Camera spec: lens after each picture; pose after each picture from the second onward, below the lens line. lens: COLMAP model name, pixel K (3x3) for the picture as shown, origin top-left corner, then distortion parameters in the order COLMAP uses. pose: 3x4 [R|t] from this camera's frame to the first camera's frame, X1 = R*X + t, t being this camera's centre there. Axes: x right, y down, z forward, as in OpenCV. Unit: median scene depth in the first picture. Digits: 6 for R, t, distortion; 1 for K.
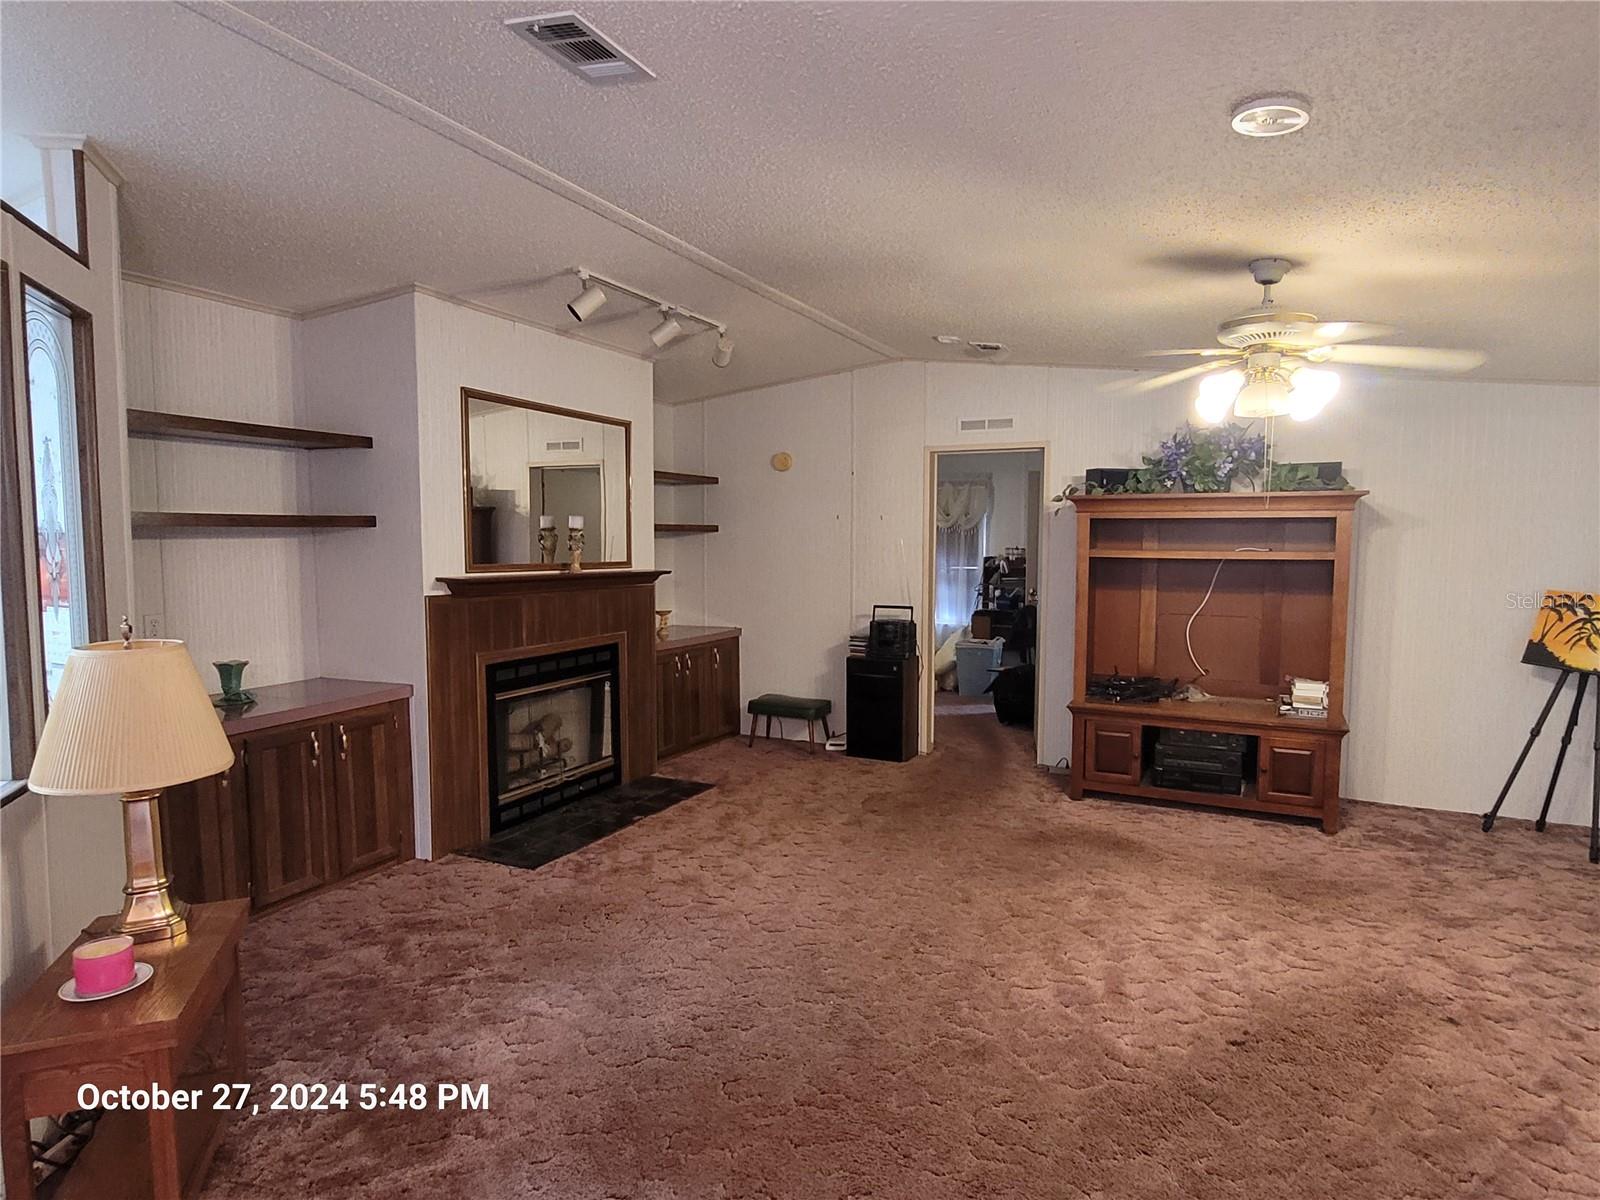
lens RADIAL K [[891.9, 0, 800.0], [0, 891.9, 600.0], [0, 0, 1]] dist [0.000426, 0.000044]
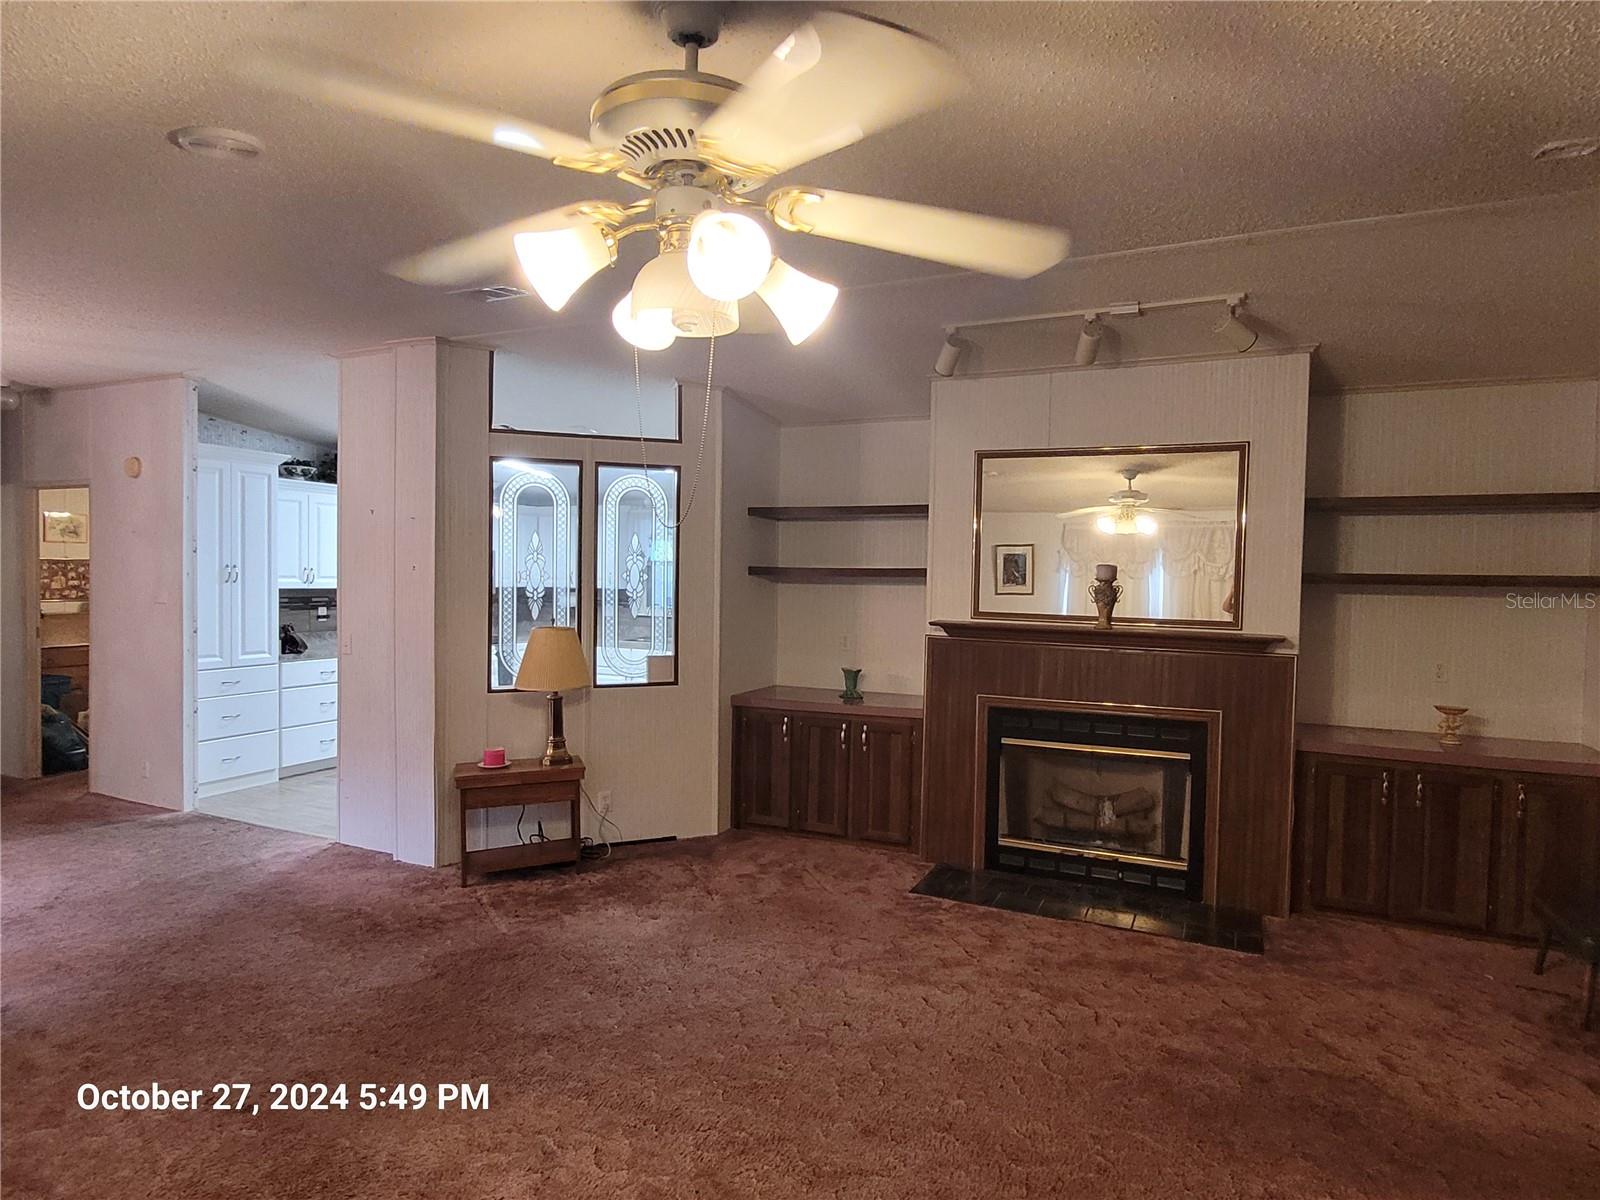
lens RADIAL K [[891.9, 0, 800.0], [0, 891.9, 600.0], [0, 0, 1]] dist [0.000426, 0.000044]
pose [[0.033139, 0.023365, -0.999178, 0.685532], [-0.093326, 0.995431, 0.020182, -0.051971], [0.995084, 0.092581, 0.035168, 0.718175]]
